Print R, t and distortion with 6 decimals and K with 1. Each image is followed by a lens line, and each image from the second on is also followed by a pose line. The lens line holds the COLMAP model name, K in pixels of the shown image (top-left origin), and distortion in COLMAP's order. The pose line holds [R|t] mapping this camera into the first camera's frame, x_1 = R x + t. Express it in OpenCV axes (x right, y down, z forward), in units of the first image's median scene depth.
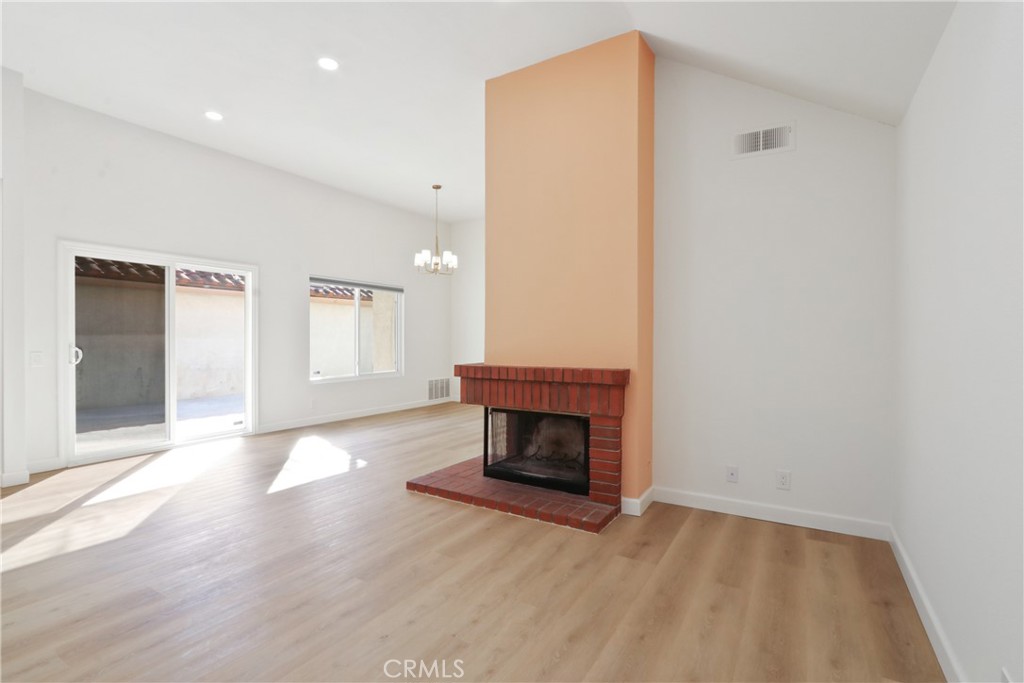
lens RADIAL K [[474.7, 0, 518.8], [0, 474.7, 341.0], [0, 0, 1]] dist [-0.014334, 0.000822]
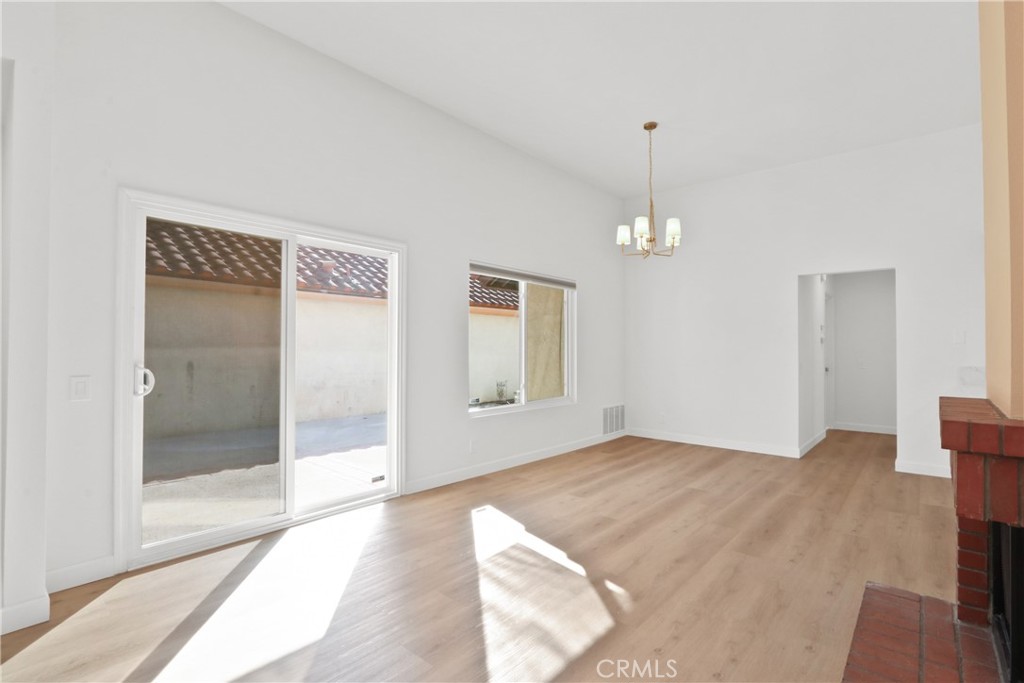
lens RADIAL K [[474.7, 0, 526.2], [0, 474.7, 340.0], [0, 0, 1]] dist [-0.014334, 0.000822]
pose [[0.986612, -0.005804, -0.162984, -0.238237], [0.001275, 0.999611, -0.027873, -0.003077], [0.163083, 0.027292, 0.986235, 0.316812]]
